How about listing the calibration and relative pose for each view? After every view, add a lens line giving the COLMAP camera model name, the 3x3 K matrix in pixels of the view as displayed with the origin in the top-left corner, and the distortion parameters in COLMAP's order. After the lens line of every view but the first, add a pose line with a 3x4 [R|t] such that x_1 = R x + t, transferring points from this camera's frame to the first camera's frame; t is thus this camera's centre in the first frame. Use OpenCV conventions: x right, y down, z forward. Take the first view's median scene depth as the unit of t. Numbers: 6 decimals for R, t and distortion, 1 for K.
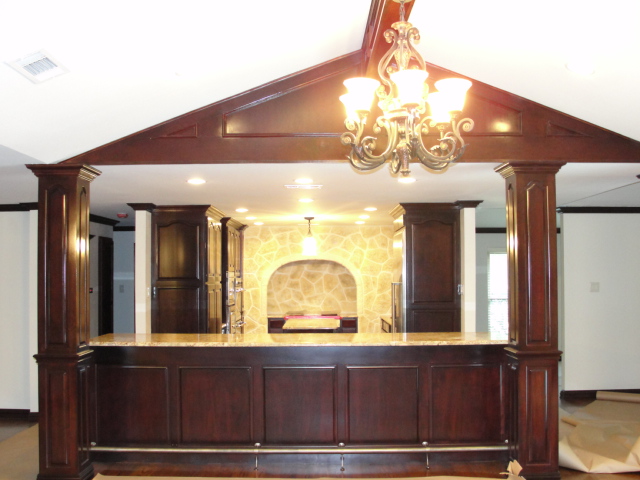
lens RADIAL K [[741.2, 0, 320.0], [0, 741.2, 240.0], [0, 0, 1]] dist [-0.117697, 0.017634]
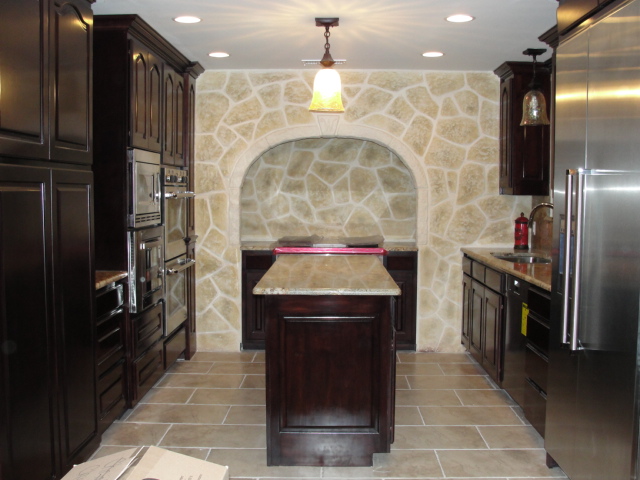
lens RADIAL K [[741.2, 0, 320.0], [0, 741.2, 240.0], [0, 0, 1]] dist [-0.117697, 0.017634]
pose [[0.999840, 0.011468, -0.013749, -0.009366], [-0.009823, 0.993401, 0.114268, 0.039192], [0.014969, -0.114115, 0.993355, 0.491488]]
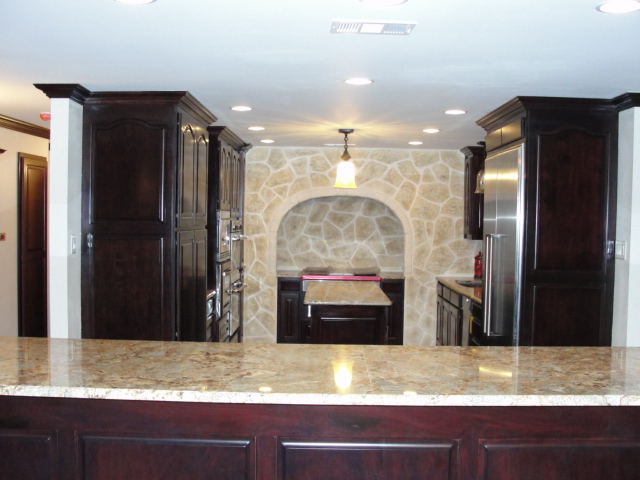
lens RADIAL K [[741.2, 0, 320.0], [0, 741.2, 240.0], [0, 0, 1]] dist [-0.117697, 0.017634]
pose [[0.999763, 0.021205, -0.004850, -0.027268], [-0.020758, 0.996681, 0.078720, 0.013369], [0.006504, -0.078601, 0.996885, 0.295368]]
